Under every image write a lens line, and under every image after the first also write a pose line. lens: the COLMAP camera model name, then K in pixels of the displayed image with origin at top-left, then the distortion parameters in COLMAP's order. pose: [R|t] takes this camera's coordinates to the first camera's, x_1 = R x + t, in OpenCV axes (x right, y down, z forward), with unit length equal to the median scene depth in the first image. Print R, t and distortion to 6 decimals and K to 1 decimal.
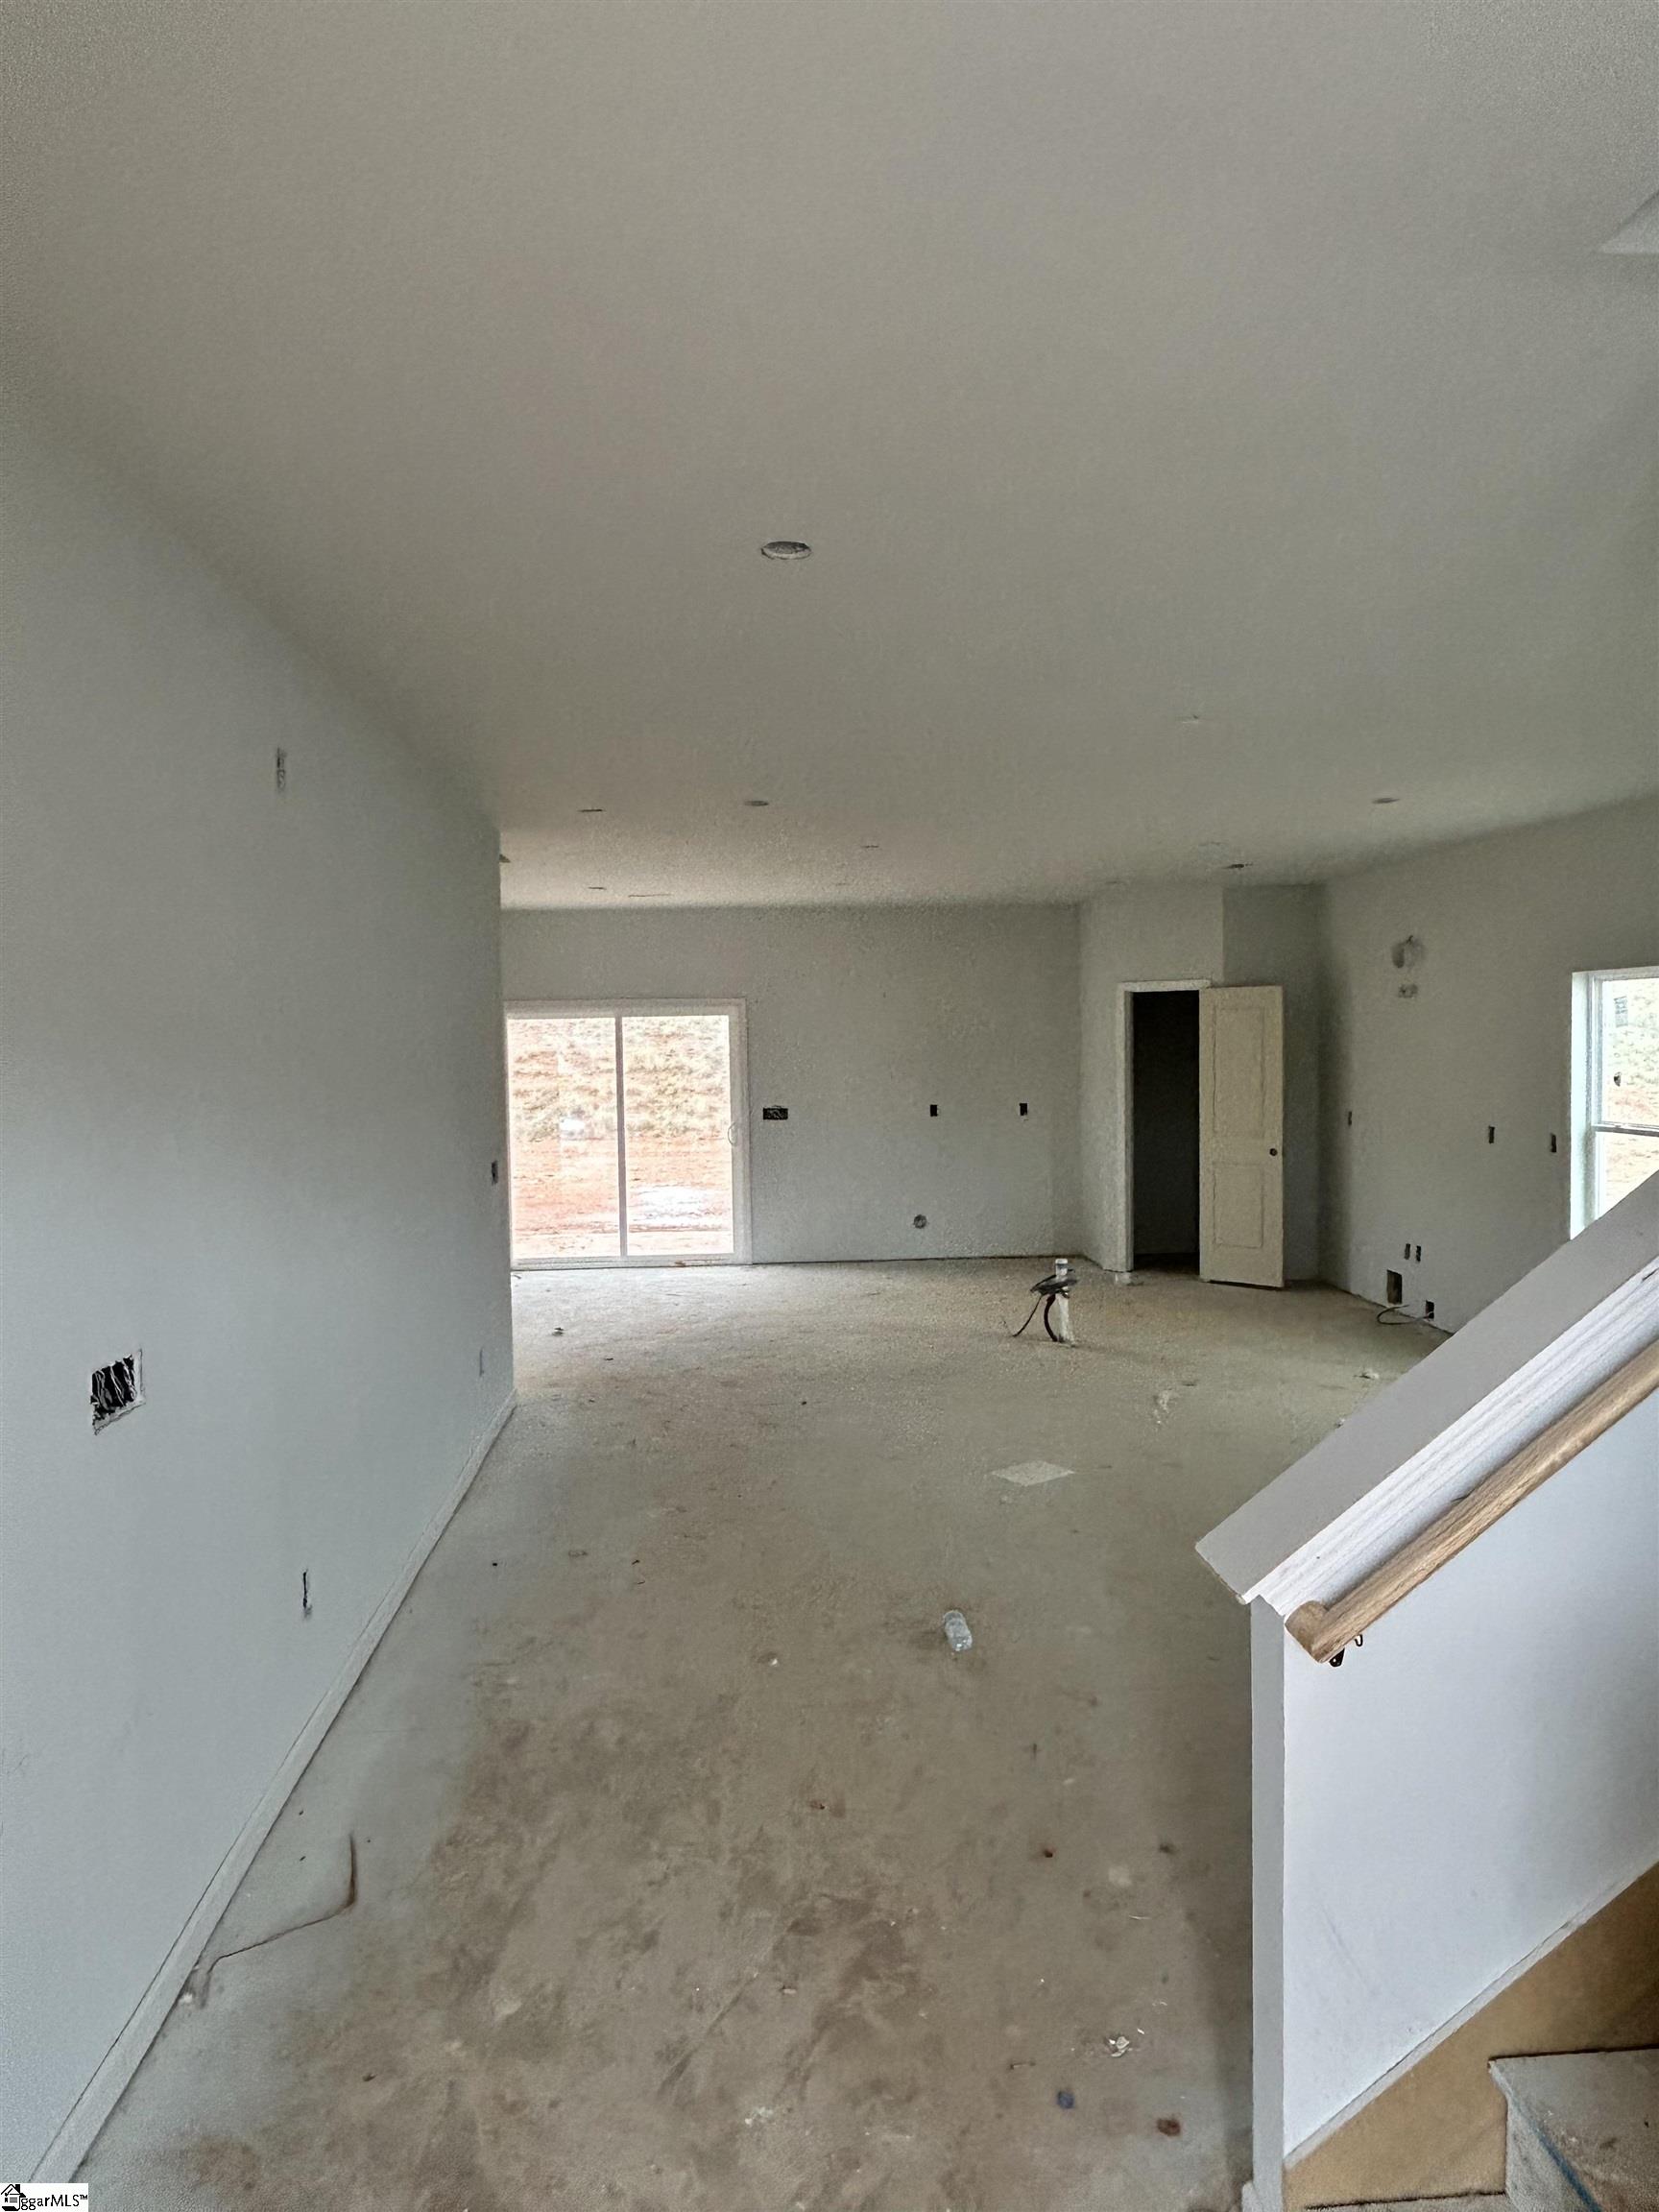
lens RADIAL K [[1423.3, 0, 834.0], [0, 1423.3, 1101.4], [0, 0, 1]] dist [-0.000484, -0.005143]
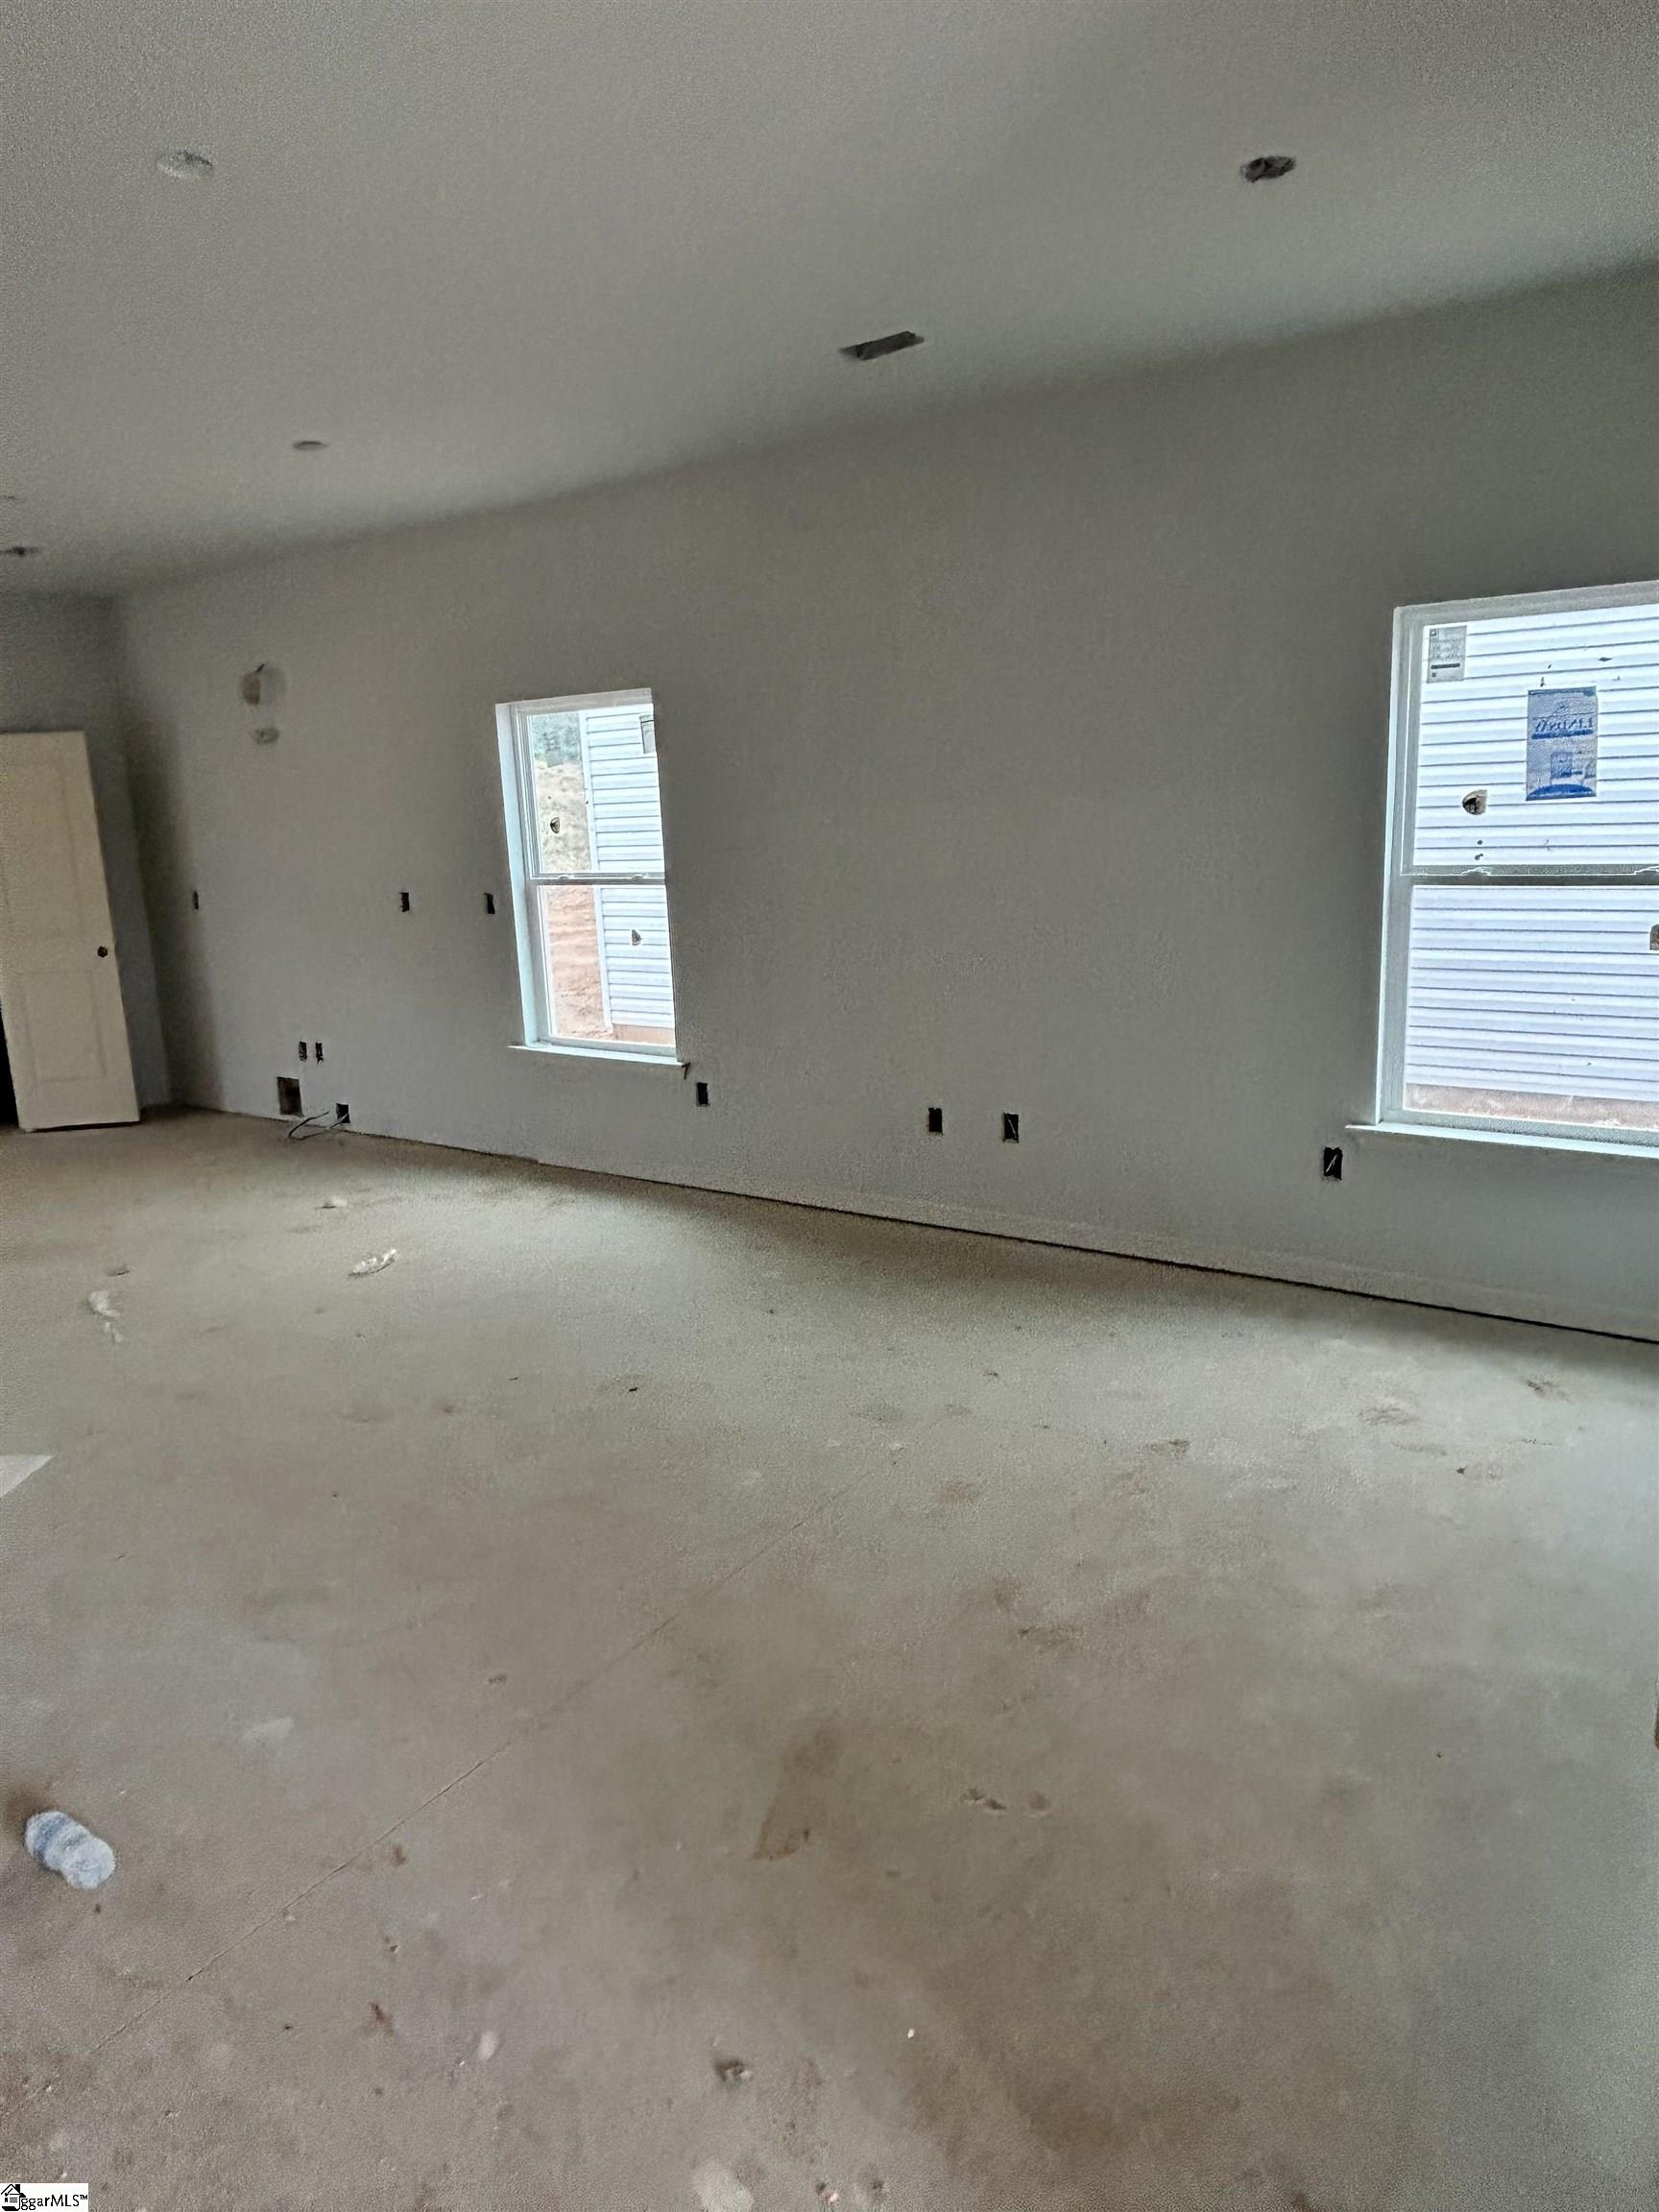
lens RADIAL K [[1423.3, 0, 820.0], [0, 1423.3, 1099.2], [0, 0, 1]] dist [-0.000484, -0.005143]
pose [[0.639874, -0.172127, 0.748955, -0.049573], [0.068428, 0.983483, 0.167565, 0.015476], [-0.765427, -0.055971, 0.641084, 0.273911]]
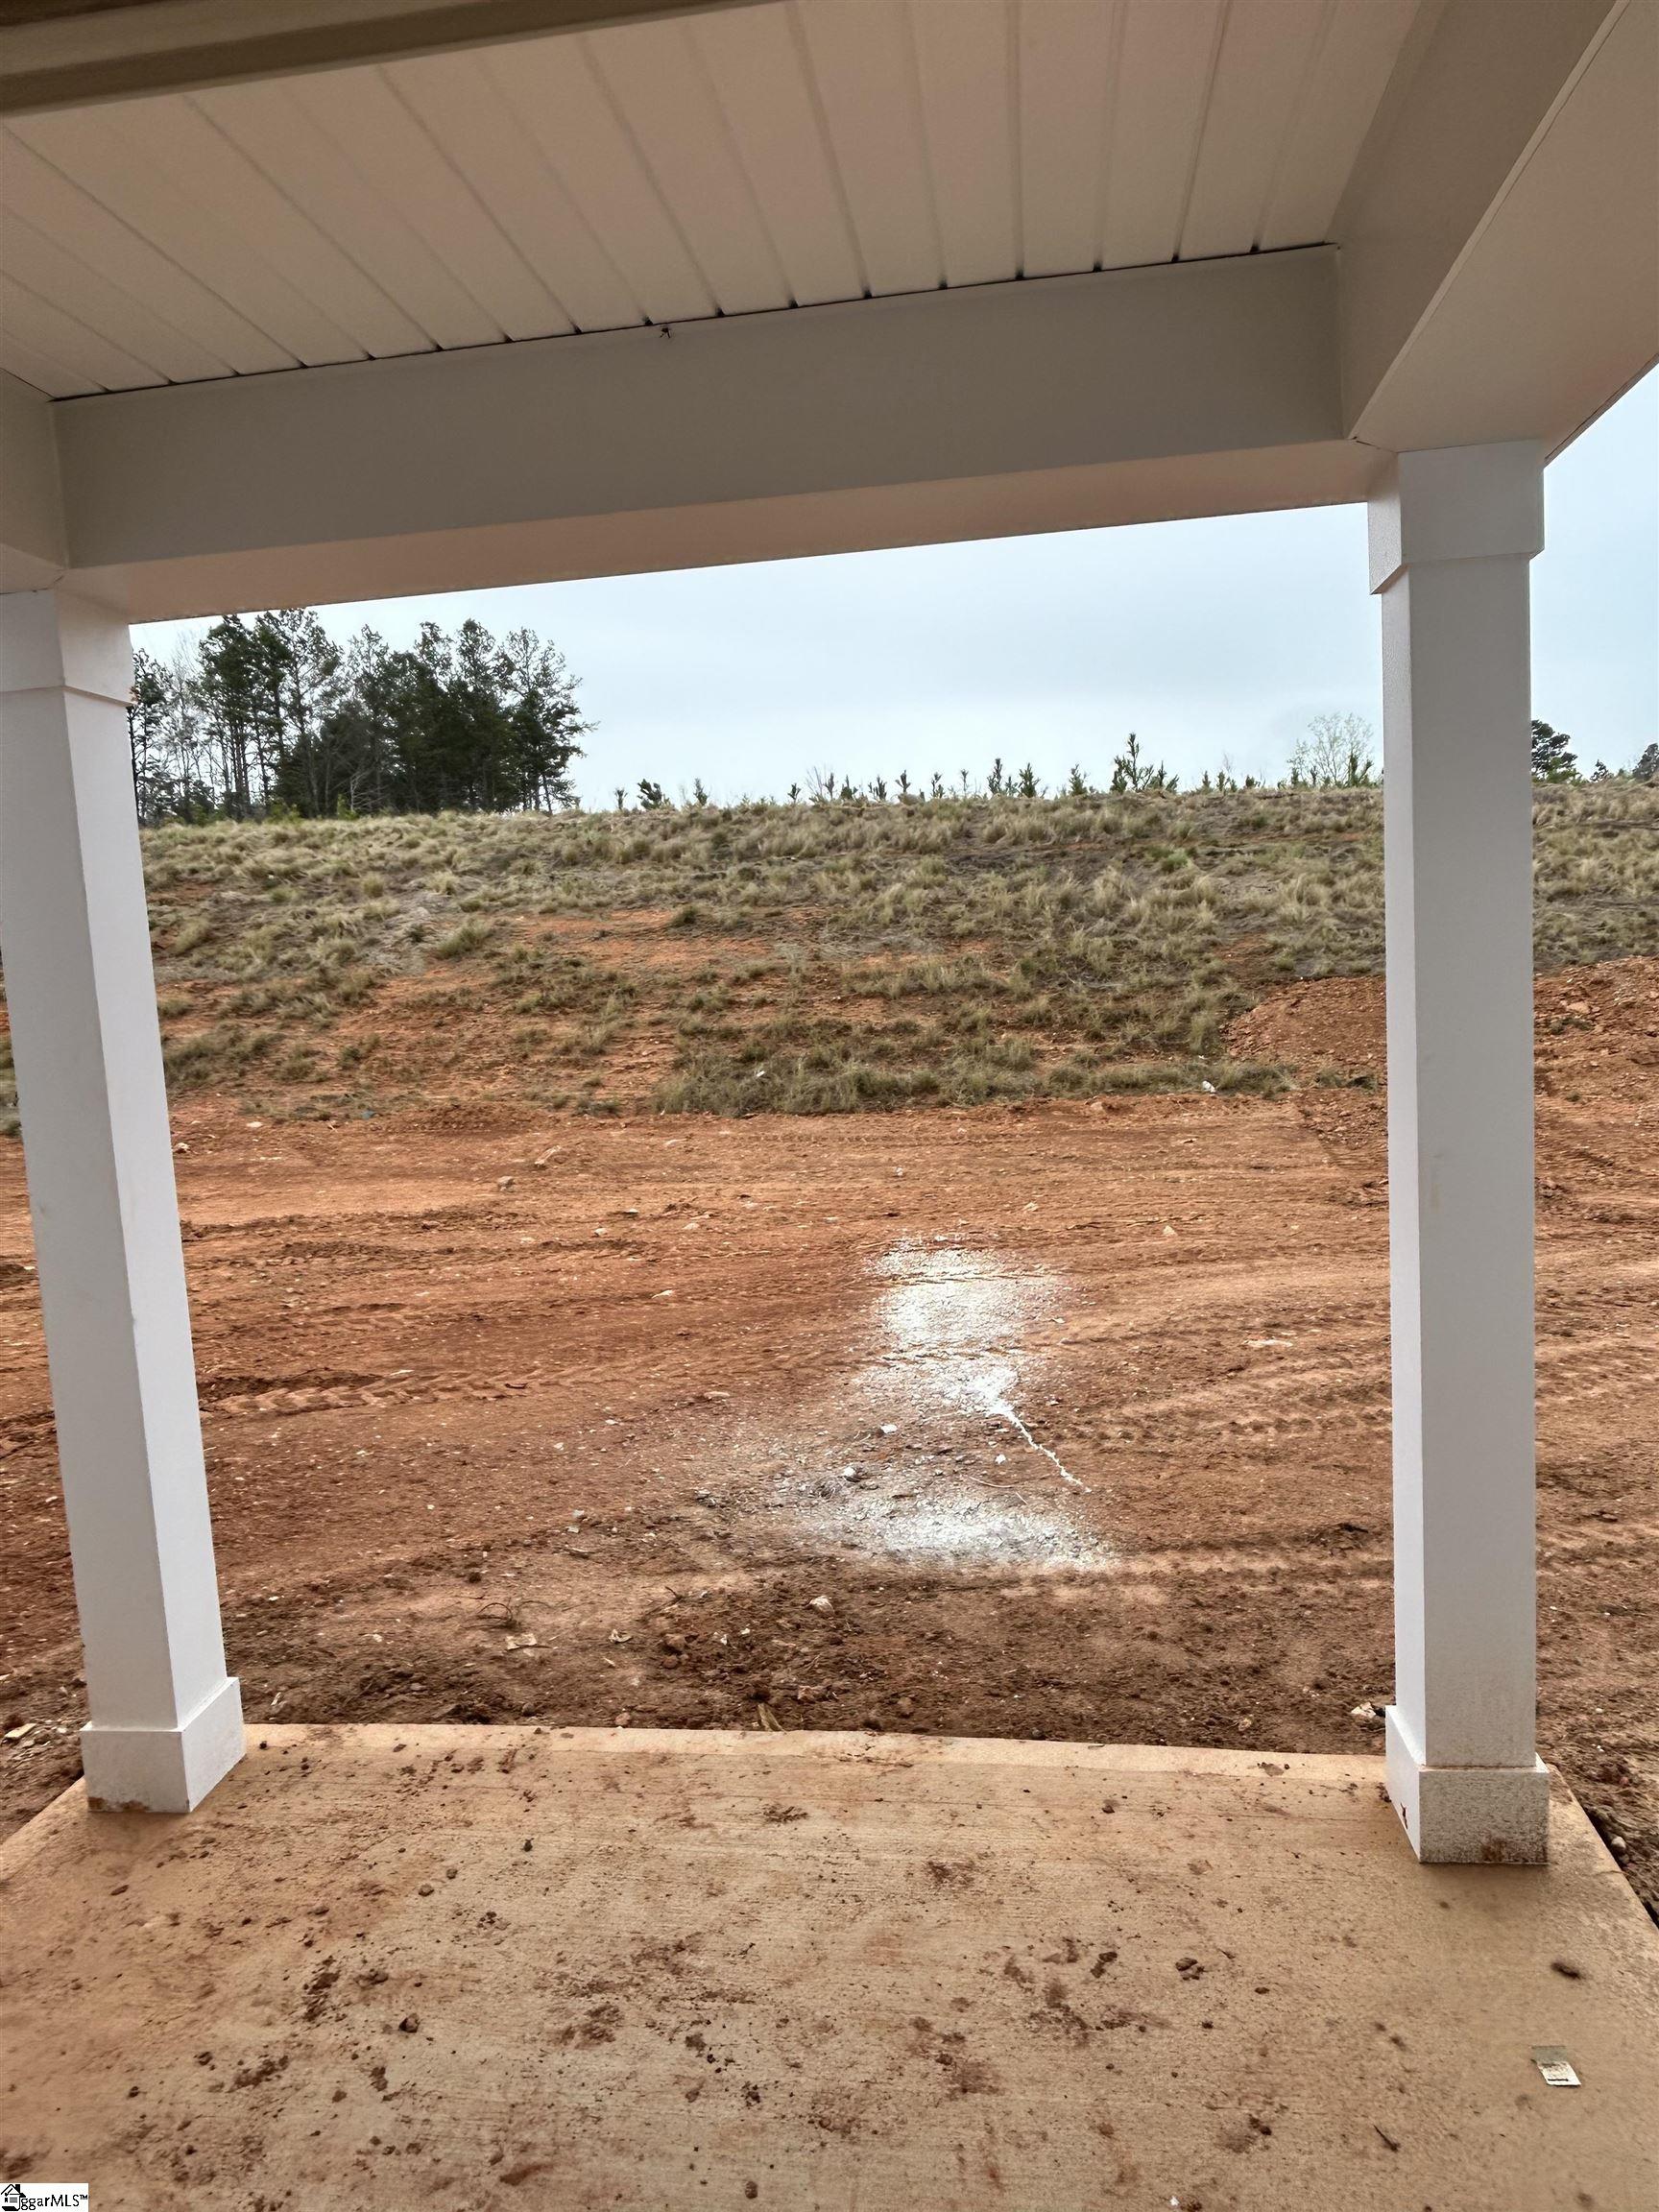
lens RADIAL K [[1423.3, 0, 834.4], [0, 1423.3, 1107.9], [0, 0, 1]] dist [-0.000484, -0.005143]
pose [[0.975504, -0.014466, -0.219507, -0.139212], [0.029380, 0.997464, 0.064829, -0.051368], [0.218012, -0.069690, 0.973455, 1.509125]]
